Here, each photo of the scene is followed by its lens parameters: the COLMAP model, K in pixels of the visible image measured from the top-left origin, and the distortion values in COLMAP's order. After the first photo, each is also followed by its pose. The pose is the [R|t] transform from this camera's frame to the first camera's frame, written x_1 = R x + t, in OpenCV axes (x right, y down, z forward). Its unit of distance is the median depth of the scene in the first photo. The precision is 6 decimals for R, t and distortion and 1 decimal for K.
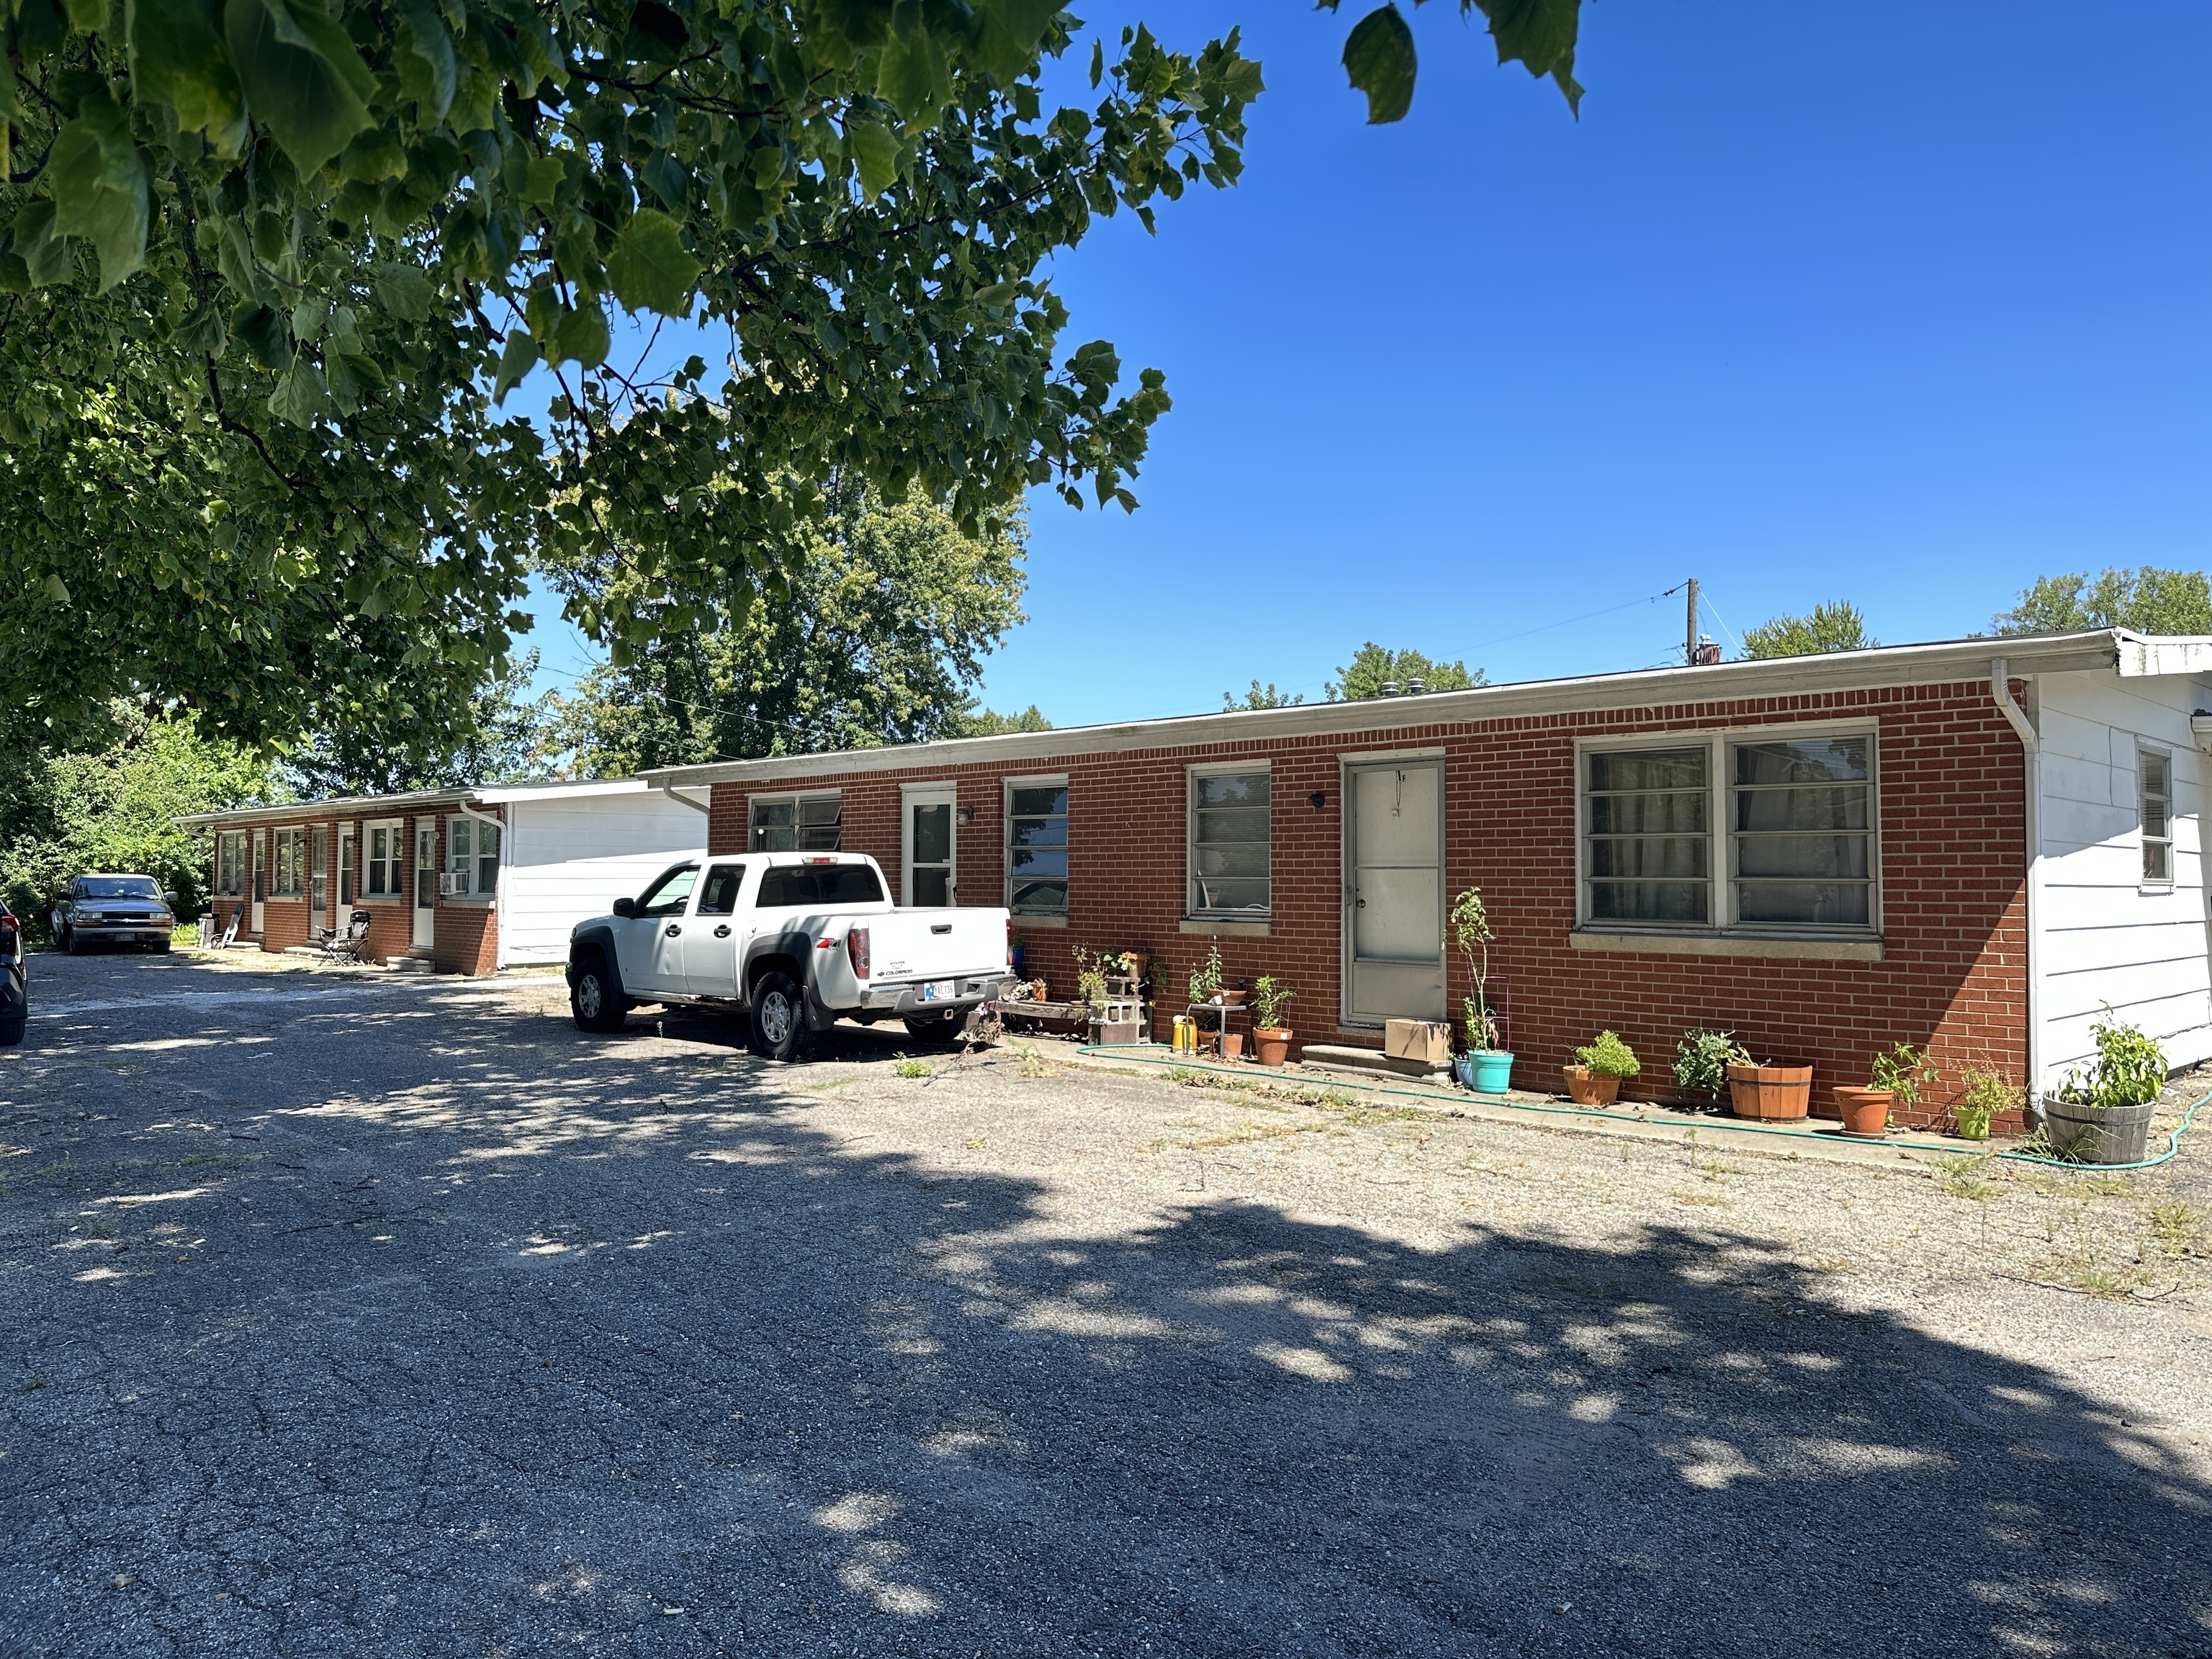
lens RADIAL K [[1557.7, 0, 1095.4], [0, 1557.7, 822.7], [0, 0, 1]] dist [0.178594, -0.250600]
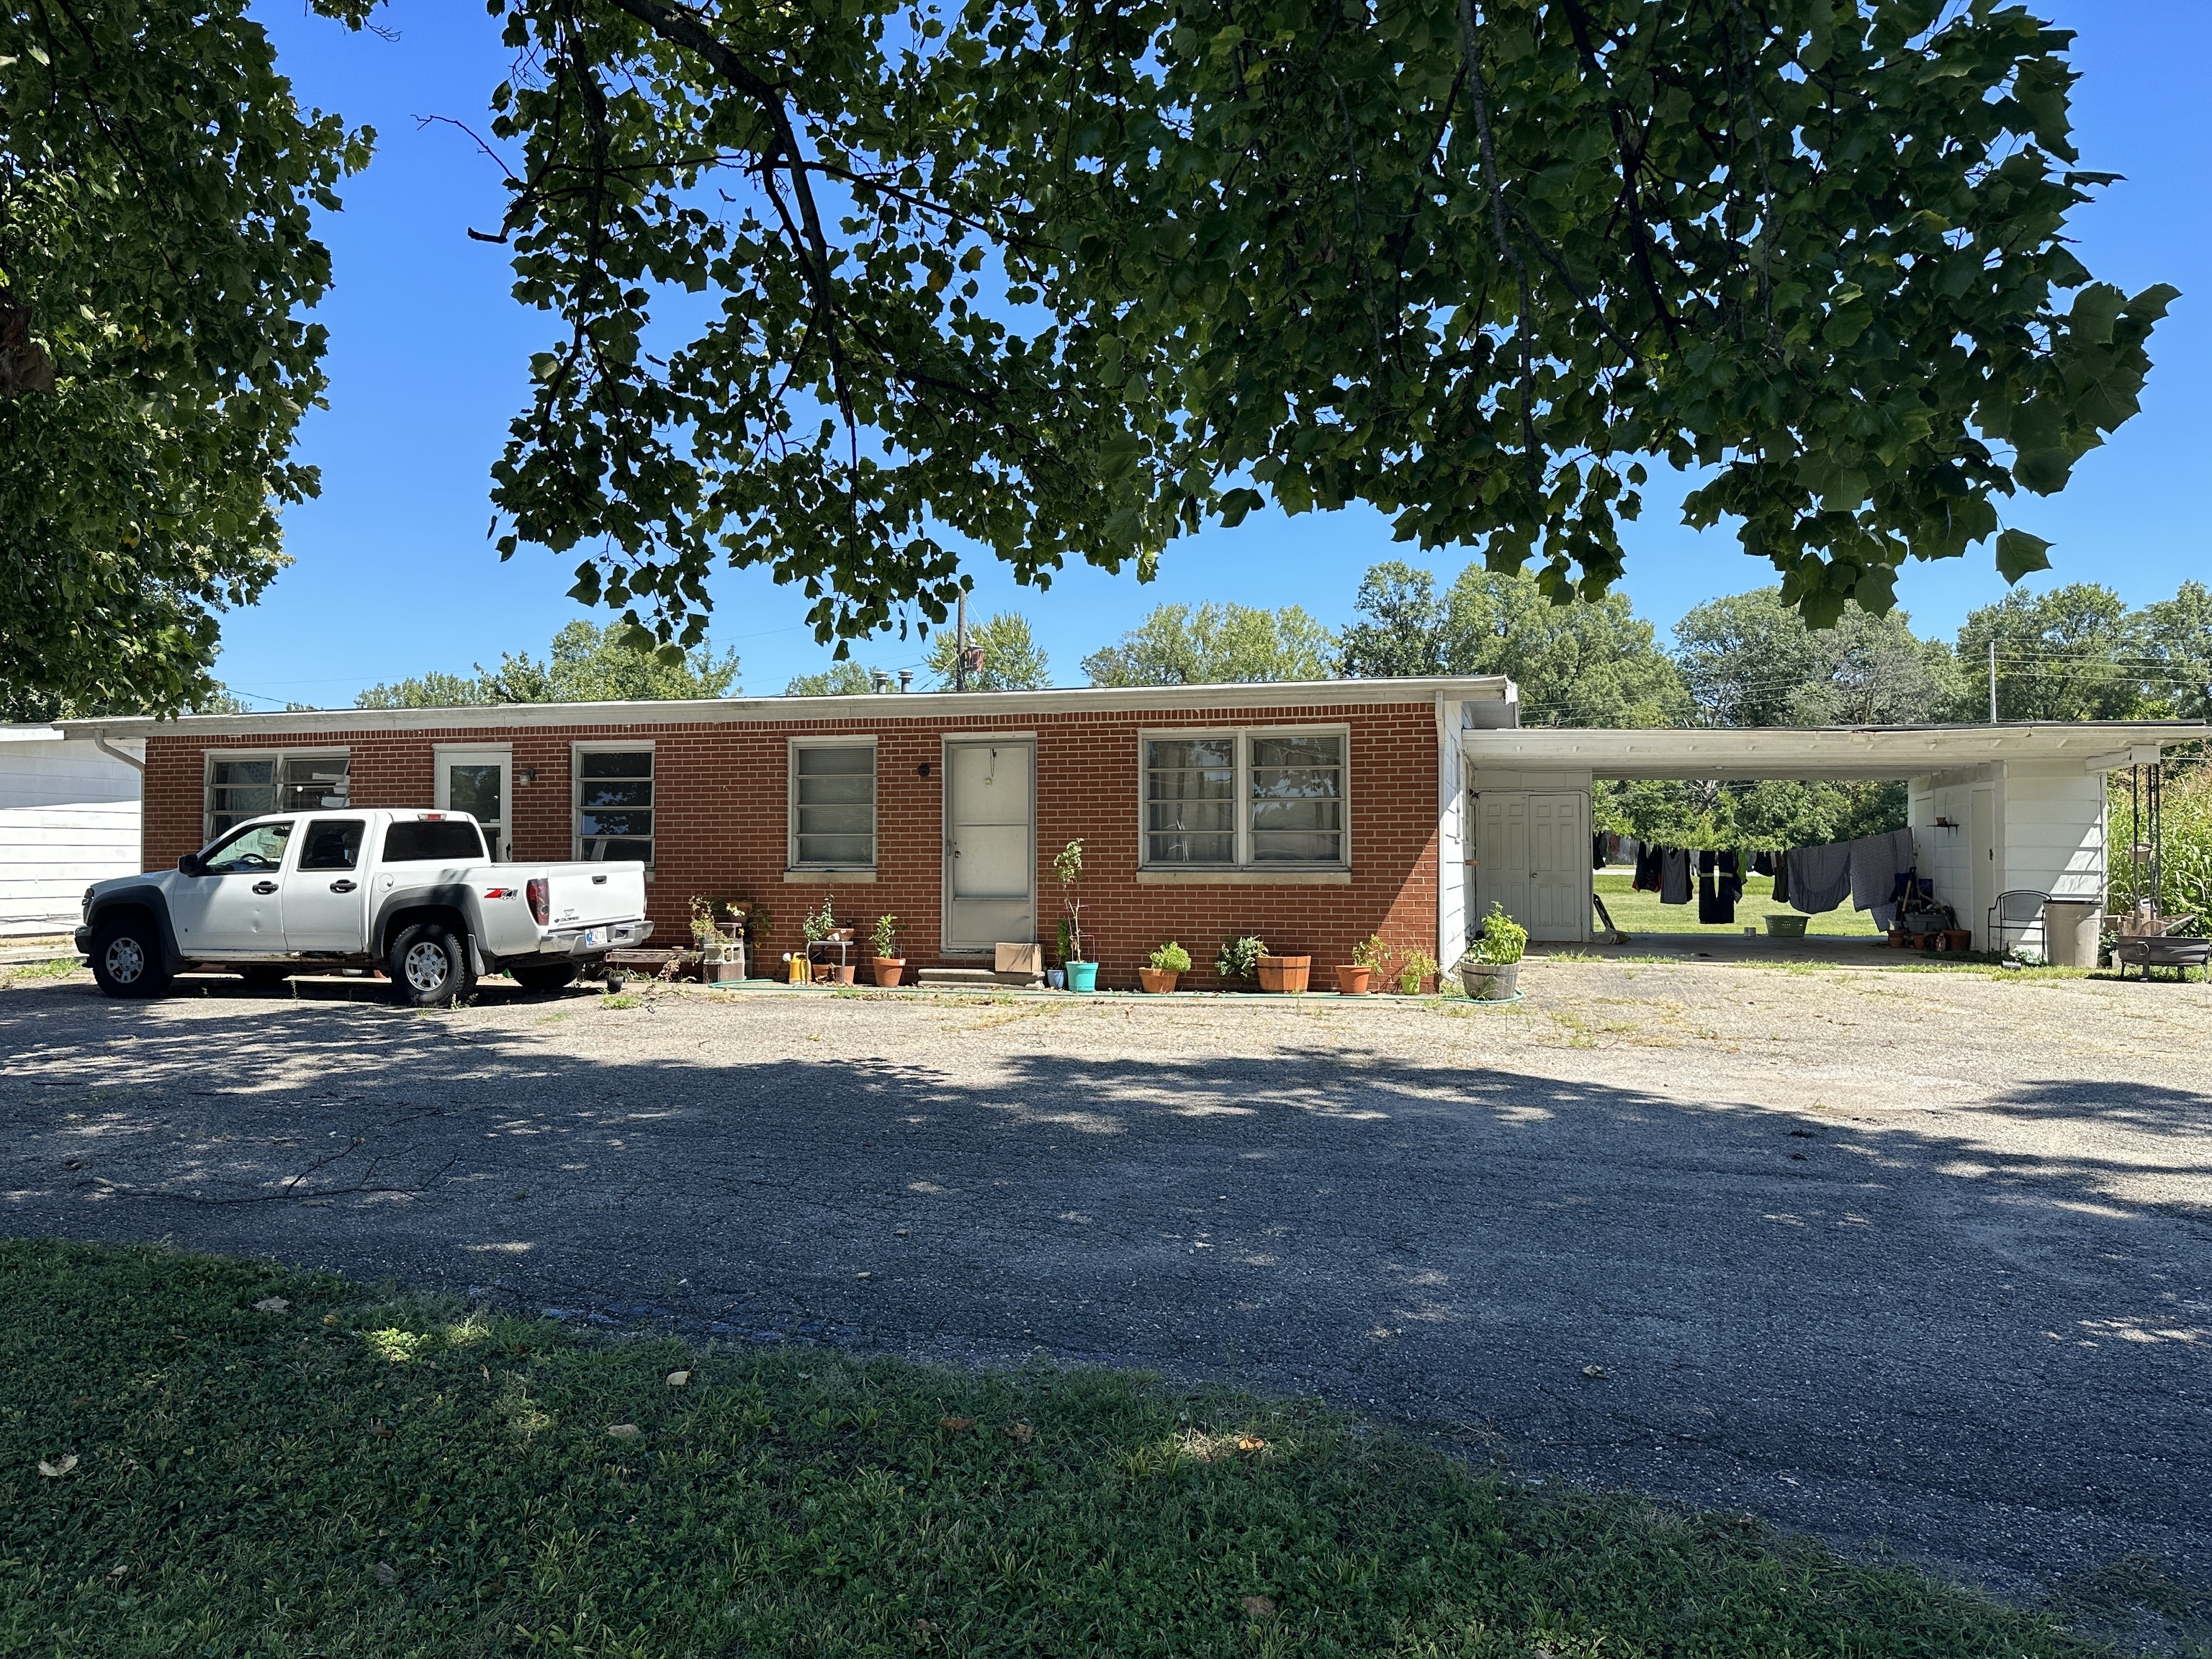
lens RADIAL K [[1557.7, 0, 1095.4], [0, 1557.7, 822.7], [0, 0, 1]] dist [0.178594, -0.250600]
pose [[0.871391, 0.006884, 0.490541, -0.313853], [-0.013761, 0.999851, 0.010412, 0.011031], [-0.490396, -0.015823, 0.871356, -0.122929]]
